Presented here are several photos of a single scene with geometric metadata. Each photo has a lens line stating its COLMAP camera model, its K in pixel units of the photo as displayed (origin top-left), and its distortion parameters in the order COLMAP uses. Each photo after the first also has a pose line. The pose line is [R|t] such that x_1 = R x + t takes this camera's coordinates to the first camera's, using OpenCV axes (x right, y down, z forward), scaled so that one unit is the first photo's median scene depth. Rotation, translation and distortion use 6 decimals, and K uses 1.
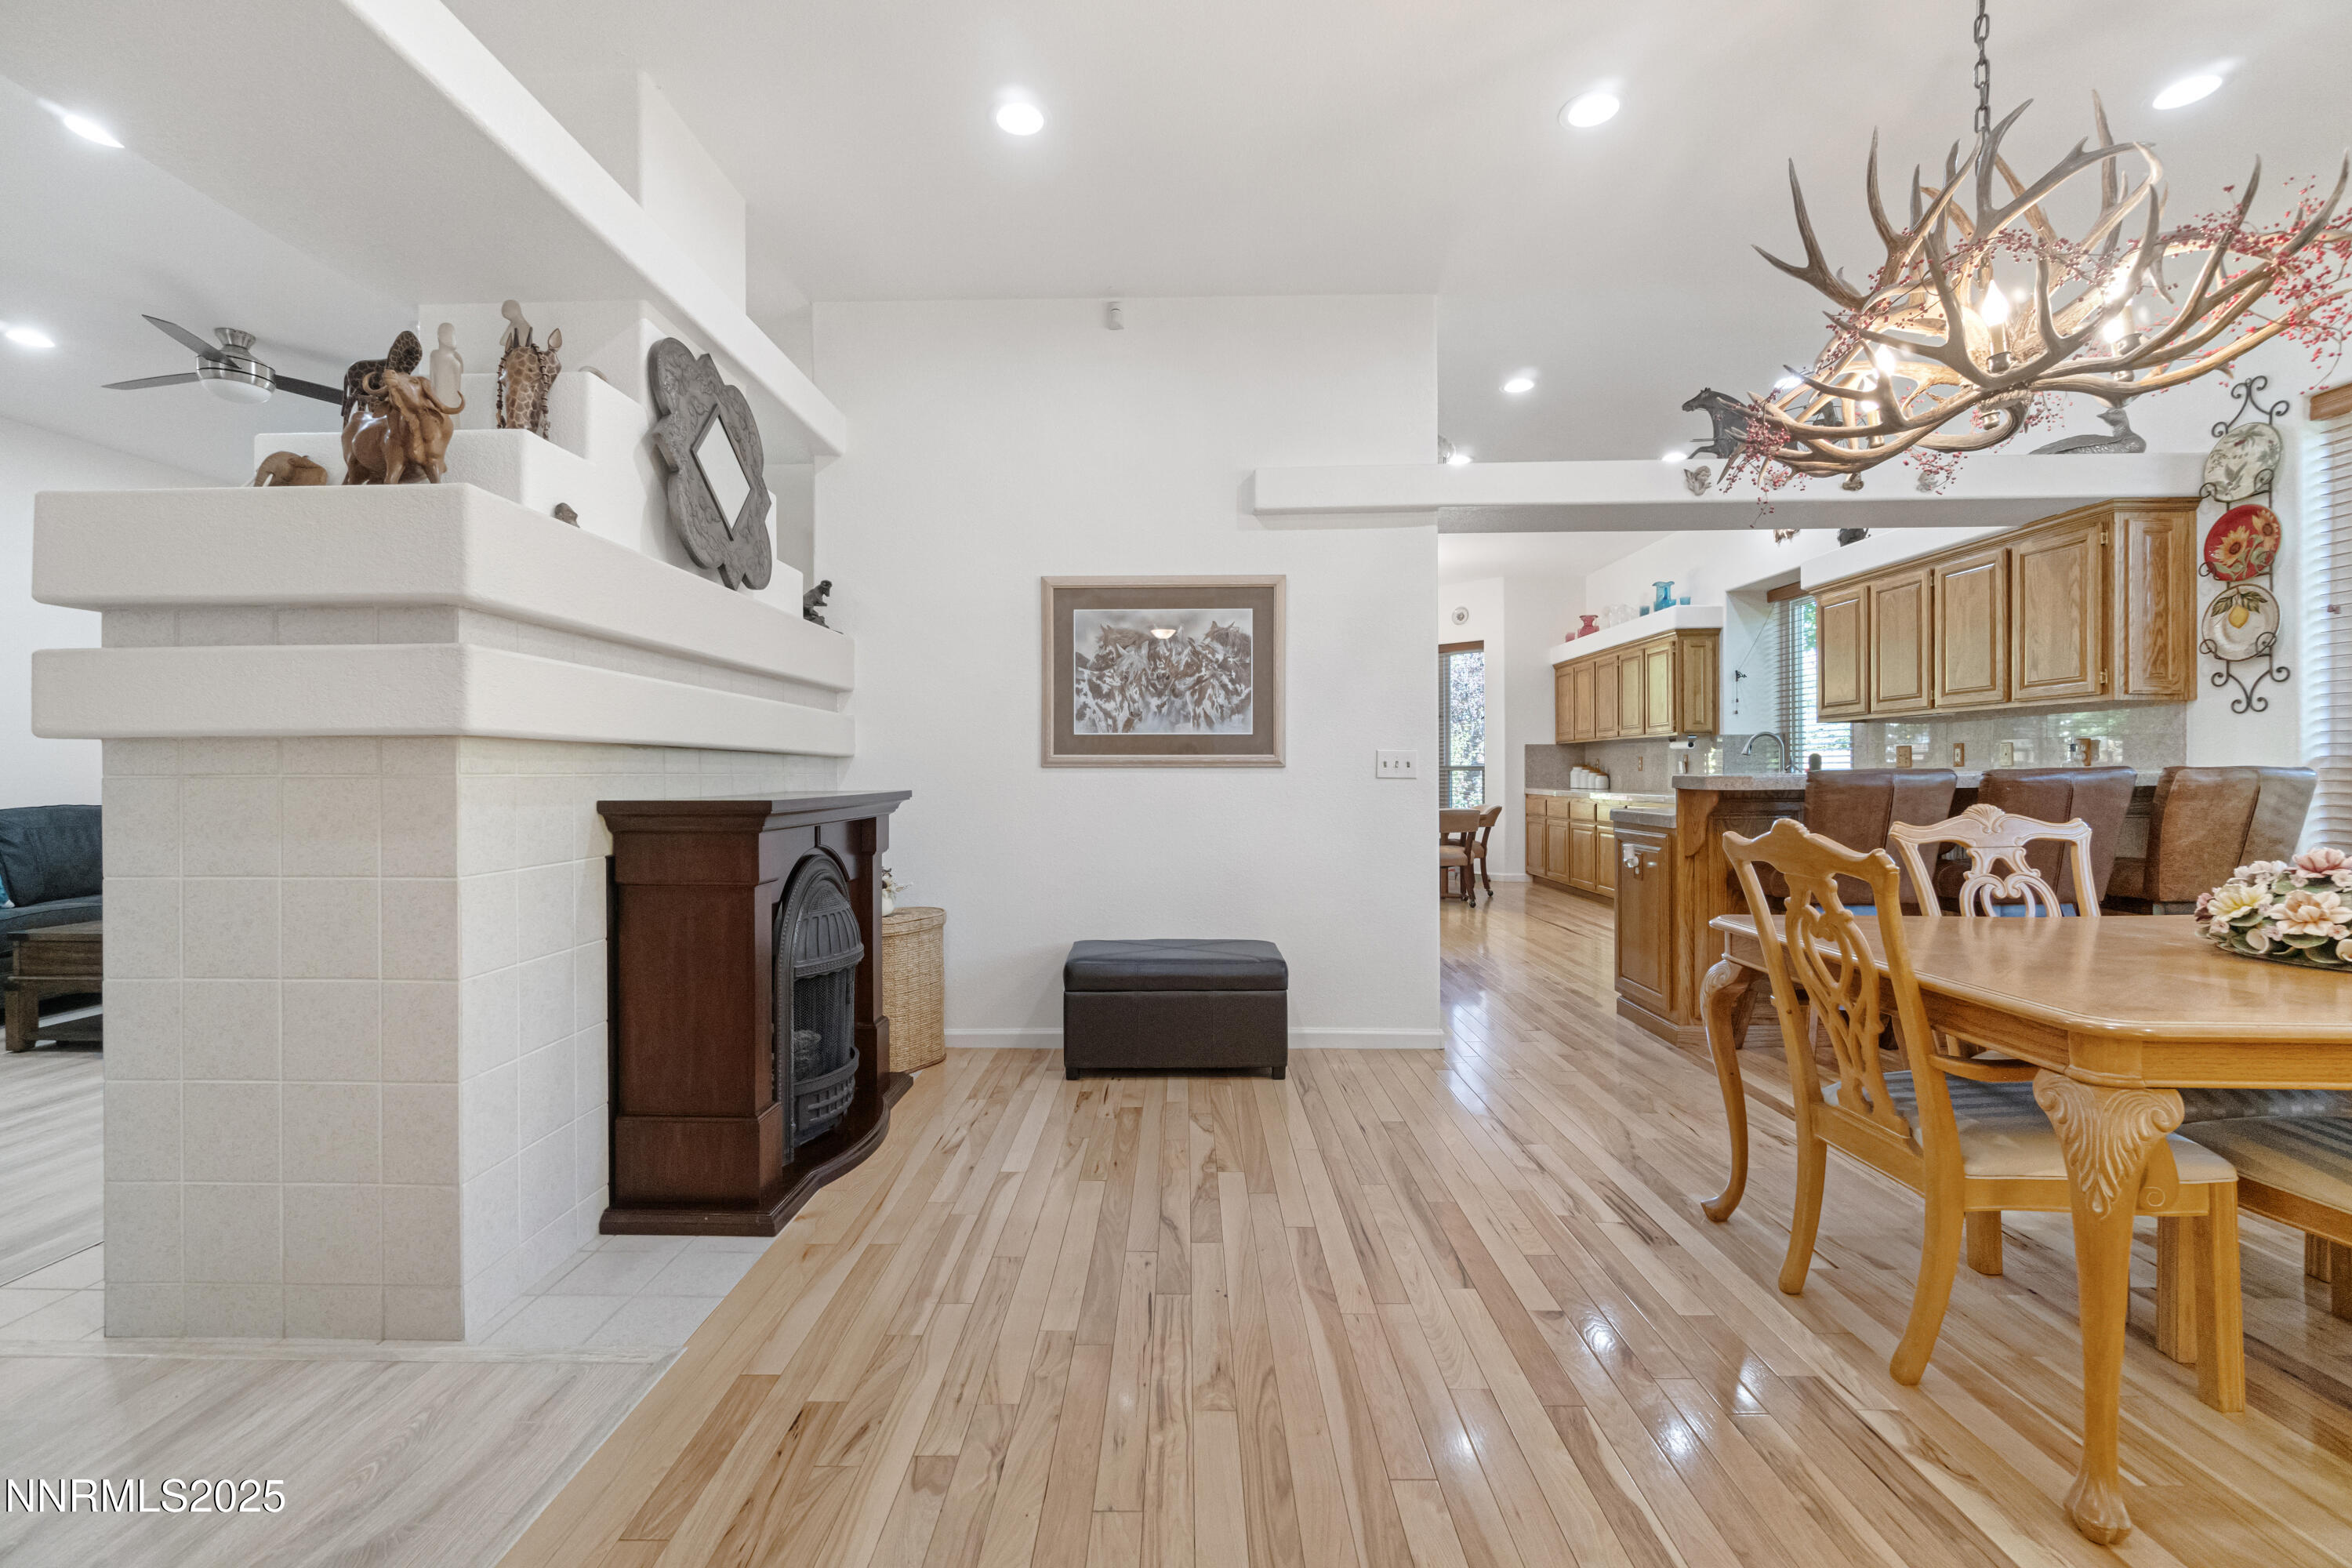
lens RADIAL K [[1017.1, 0, 1163.4], [0, 1017.1, 775.5], [0, 0, 1]] dist [-0.002158, 0.000674]
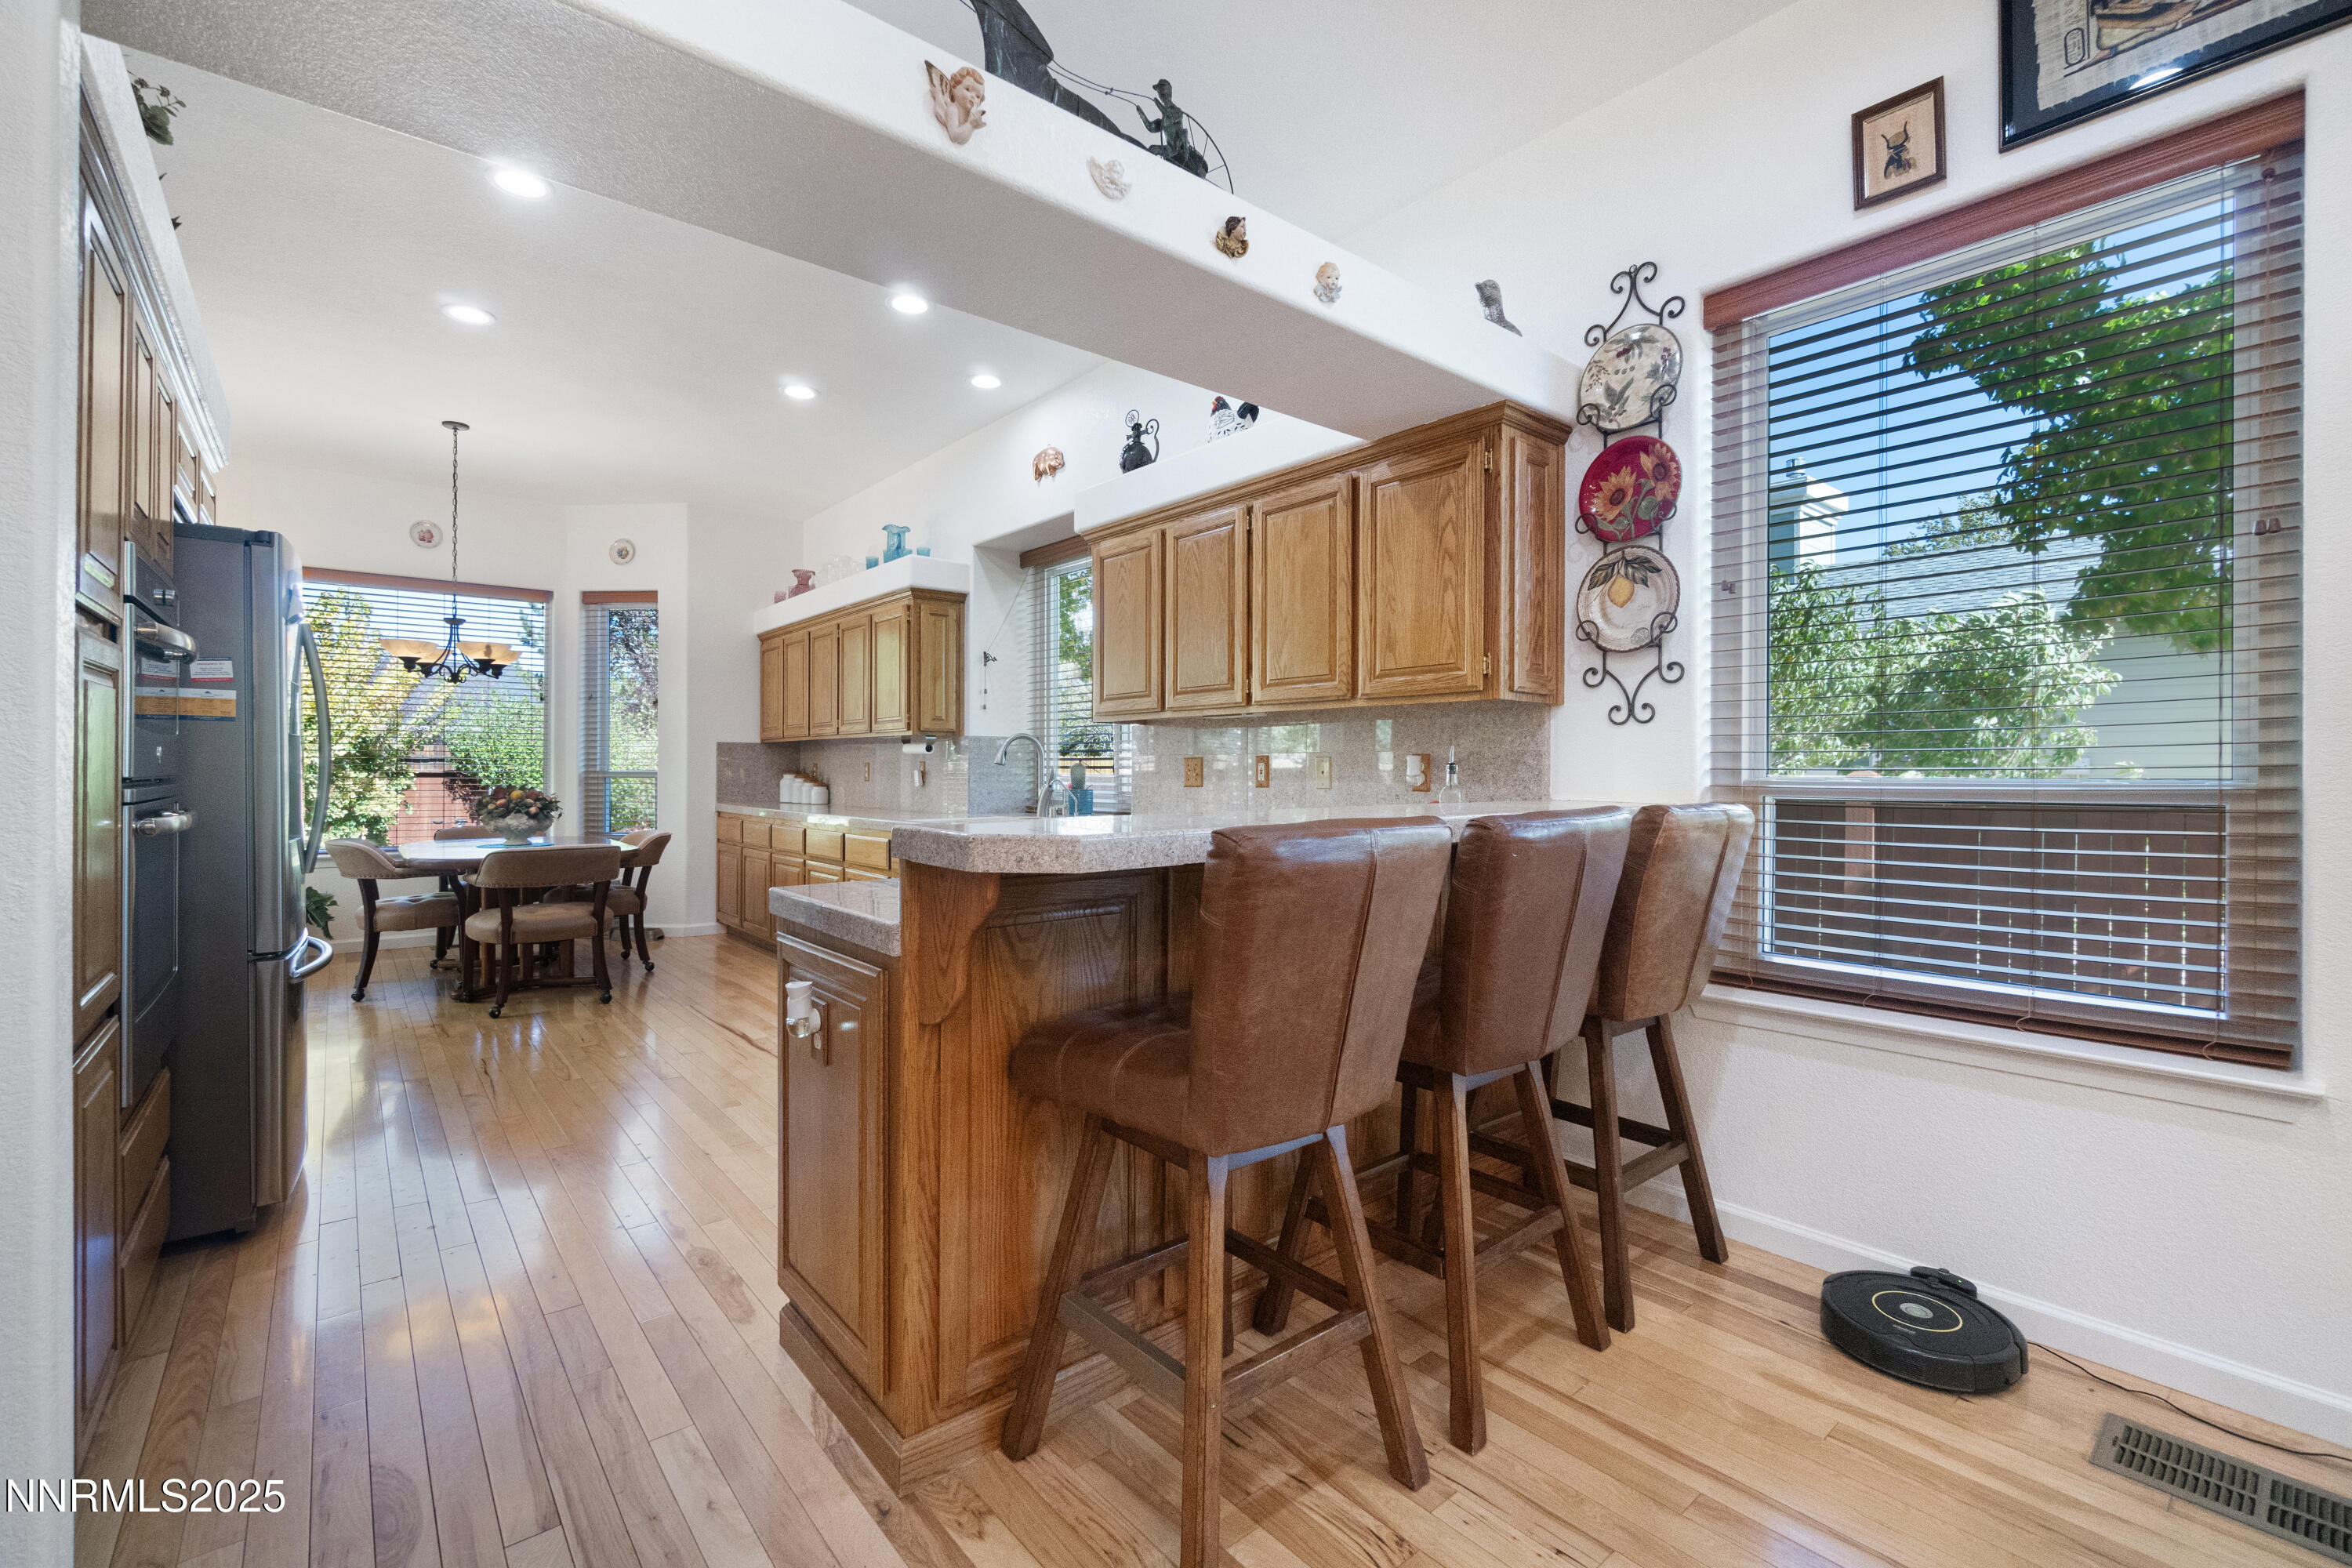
lens RADIAL K [[1017.1, 0, 1163.4], [0, 1017.1, 775.5], [0, 0, 1]] dist [-0.002158, 0.000674]
pose [[0.759839, 0.006032, 0.650084, 0.286475], [-0.006697, 0.999977, -0.001450, -0.018235], [-0.650077, -0.003252, 0.759861, 0.558673]]
